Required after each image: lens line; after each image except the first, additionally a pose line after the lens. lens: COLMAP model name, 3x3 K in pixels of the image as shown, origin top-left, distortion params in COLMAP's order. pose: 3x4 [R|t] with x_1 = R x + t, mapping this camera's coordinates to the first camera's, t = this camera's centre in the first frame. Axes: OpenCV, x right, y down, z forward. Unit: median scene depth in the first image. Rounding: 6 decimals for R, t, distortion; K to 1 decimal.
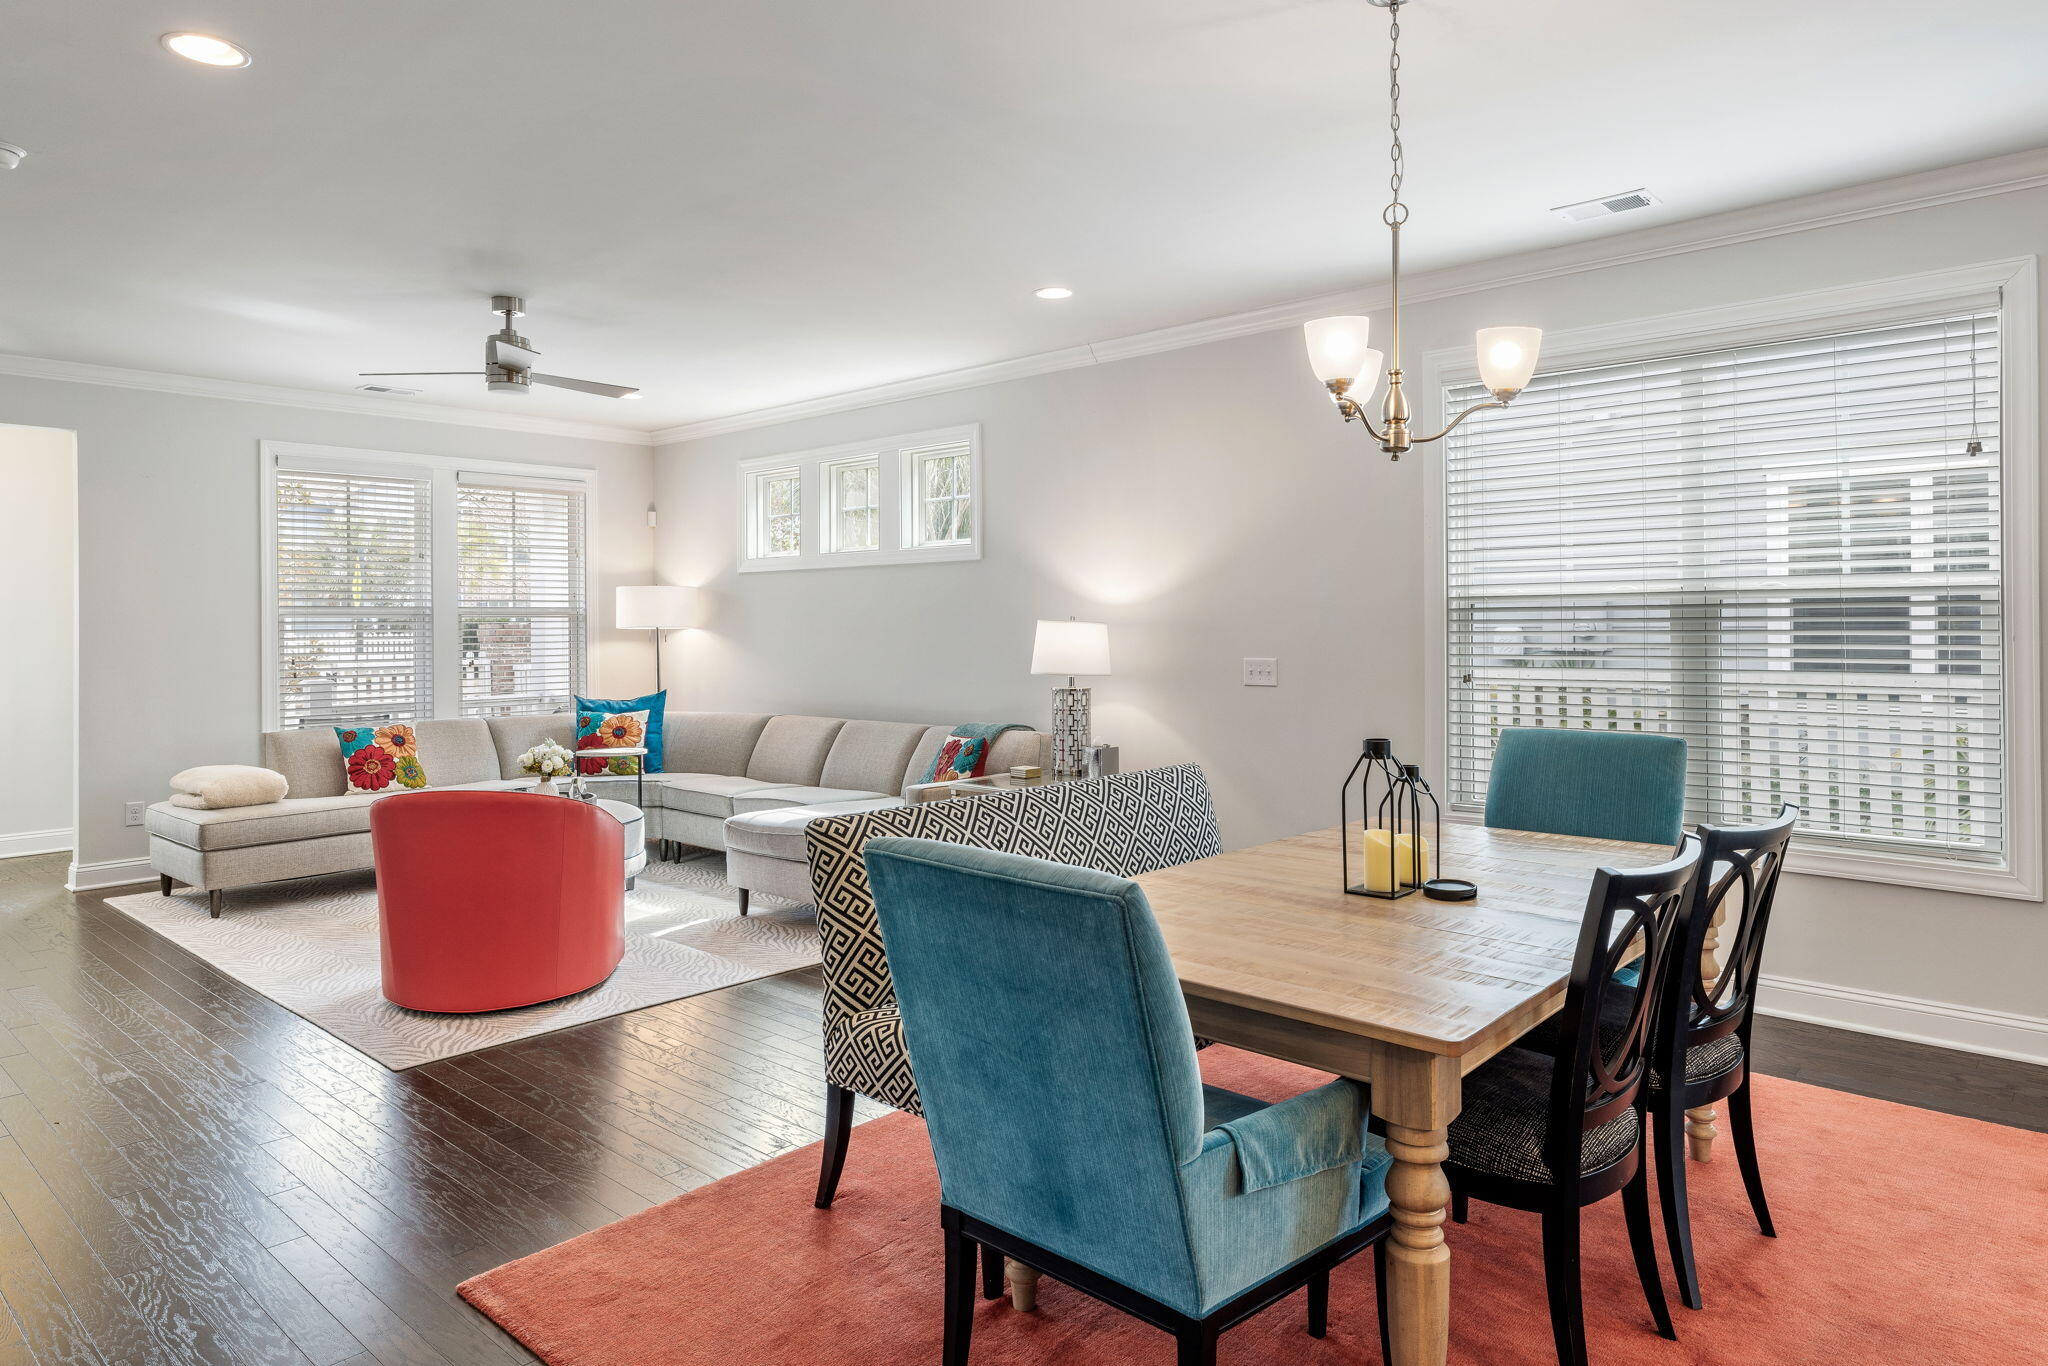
lens RADIAL K [[1246.4, 0, 1031.3], [0, 1246.4, 620.6], [0, 0, 1]] dist [-0.000054, 0.001150]
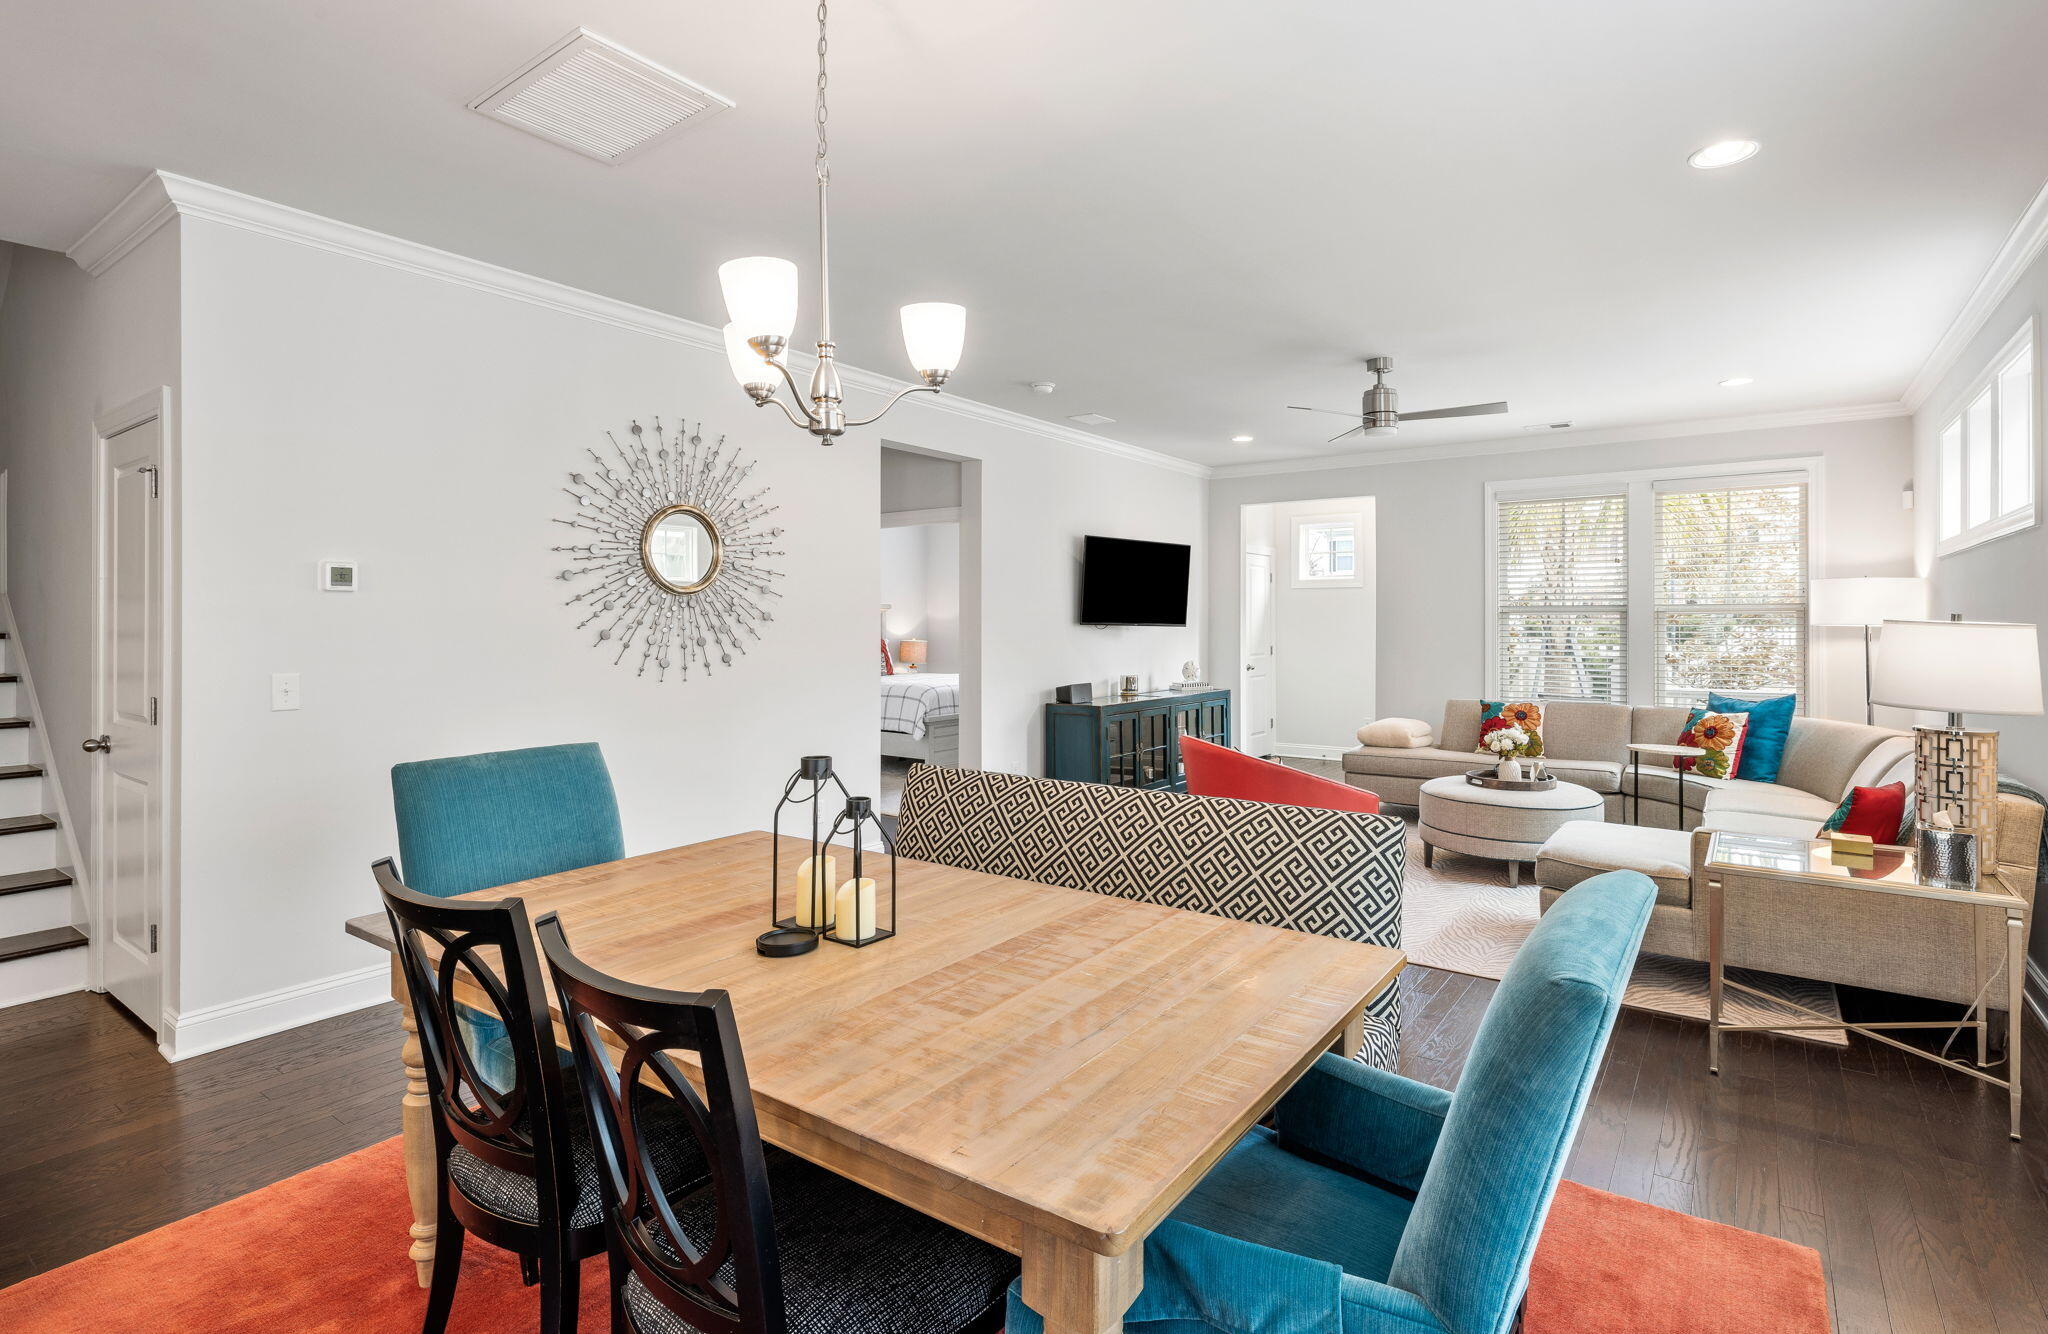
lens RADIAL K [[982.6, 0, 1032.4], [0, 982.6, 625.8], [0, 0, 1]] dist [-0.017926, -0.000219]
pose [[0.107690, 0.010822, -0.994126, 0.396476], [0.002642, 0.999934, 0.011172, -0.003463], [0.994181, -0.003829, 0.107655, 0.425471]]
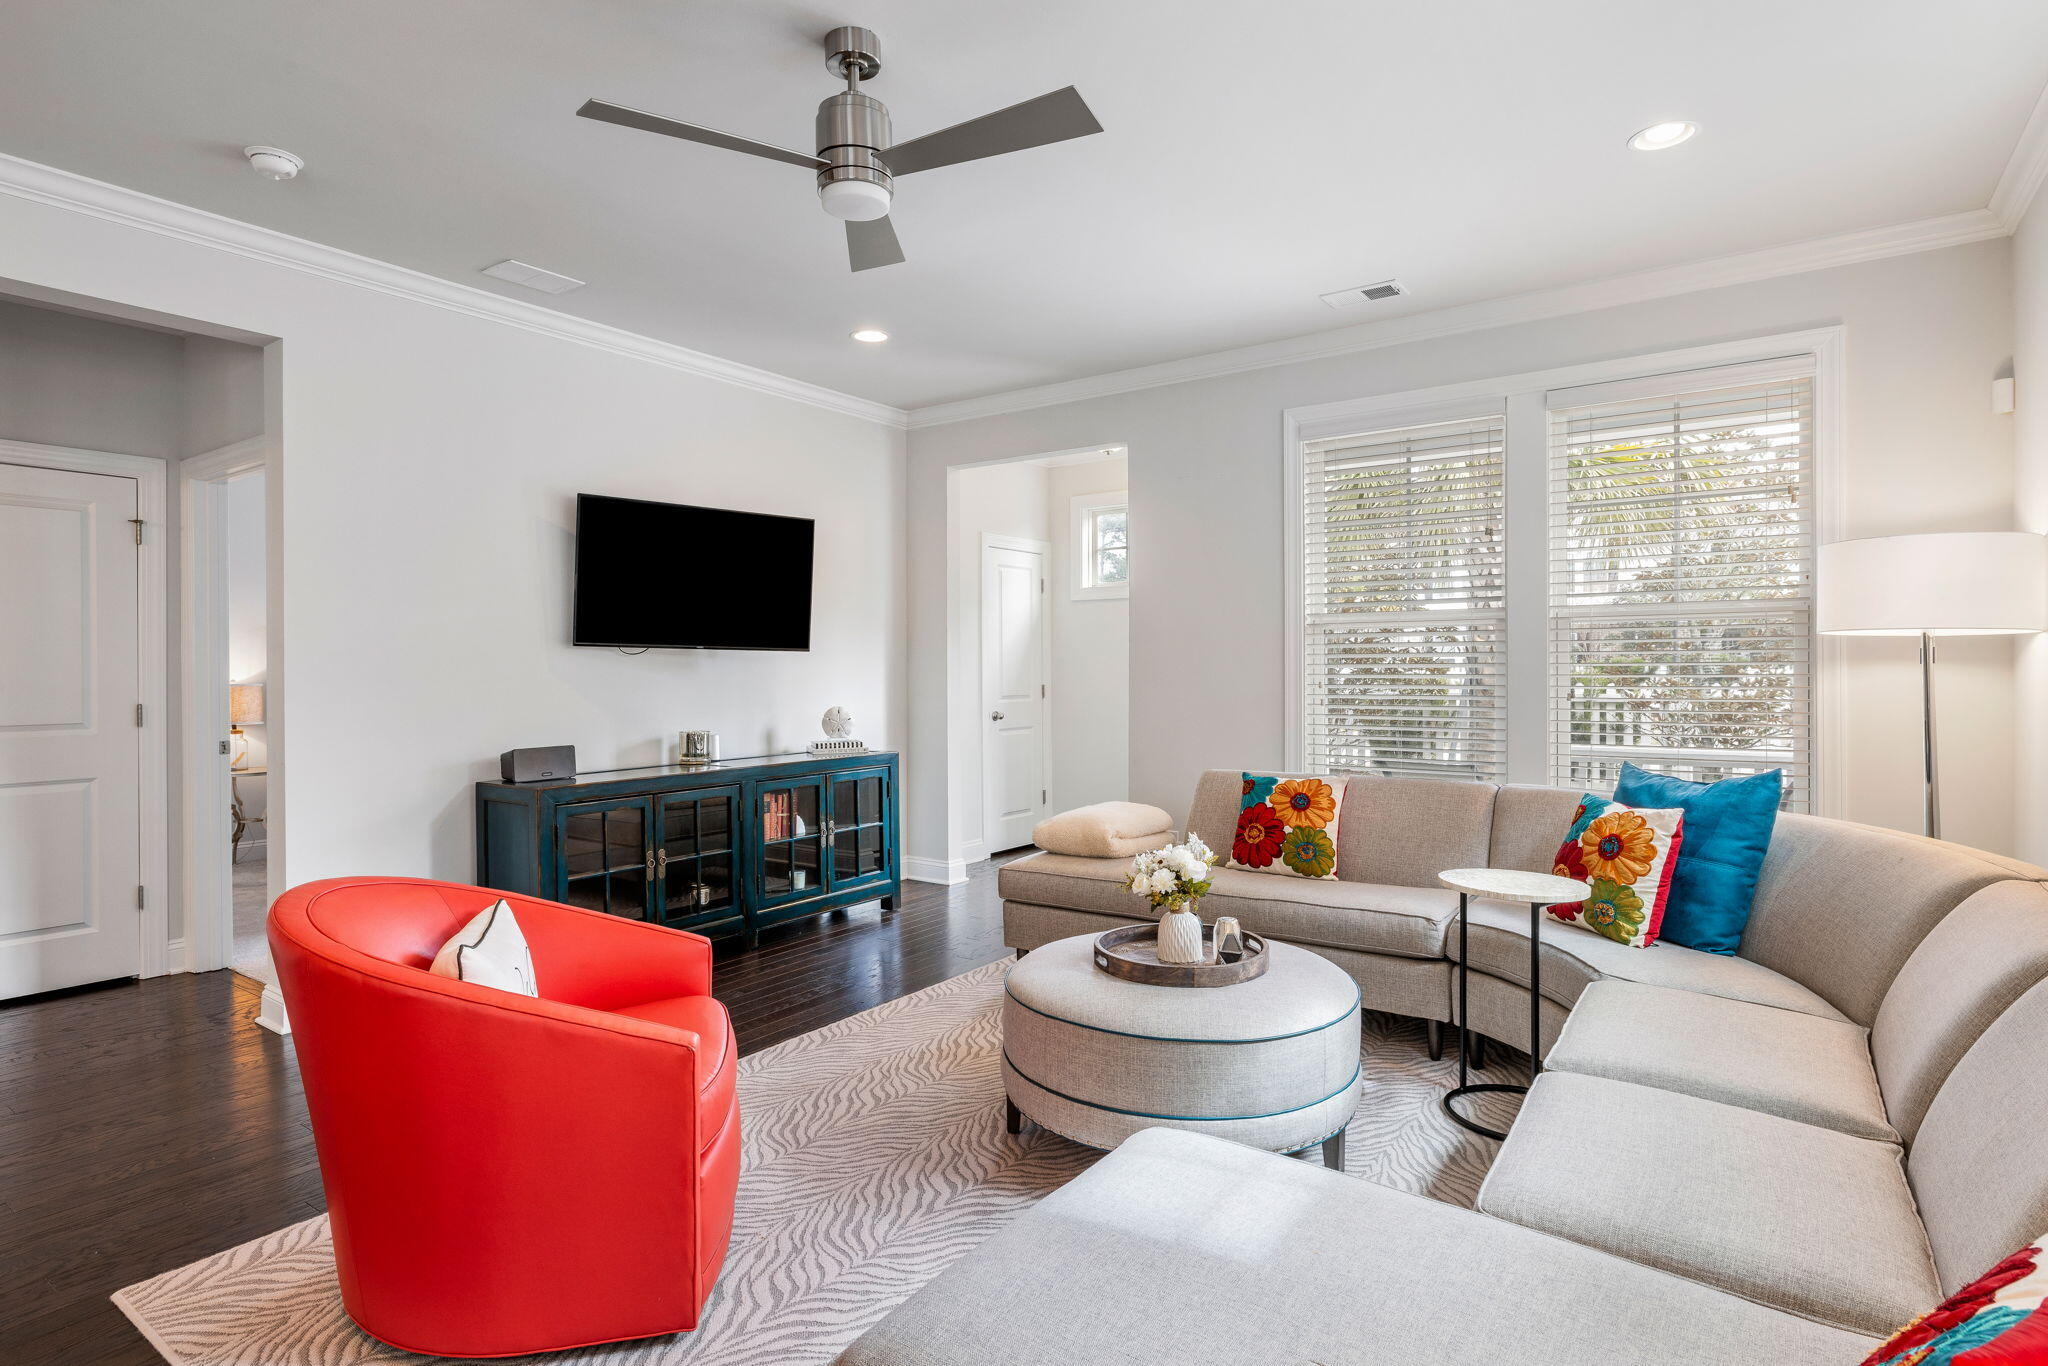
lens RADIAL K [[1060.9, 0, 1017.5], [0, 1060.9, 672.5], [0, 0, 1]] dist [0.000723, 0.000042]
pose [[0.119029, 0.013404, -0.992800, 0.051250], [0.006280, 0.999879, 0.014253, 0.016182], [0.992871, -0.007932, 0.118930, 0.785878]]
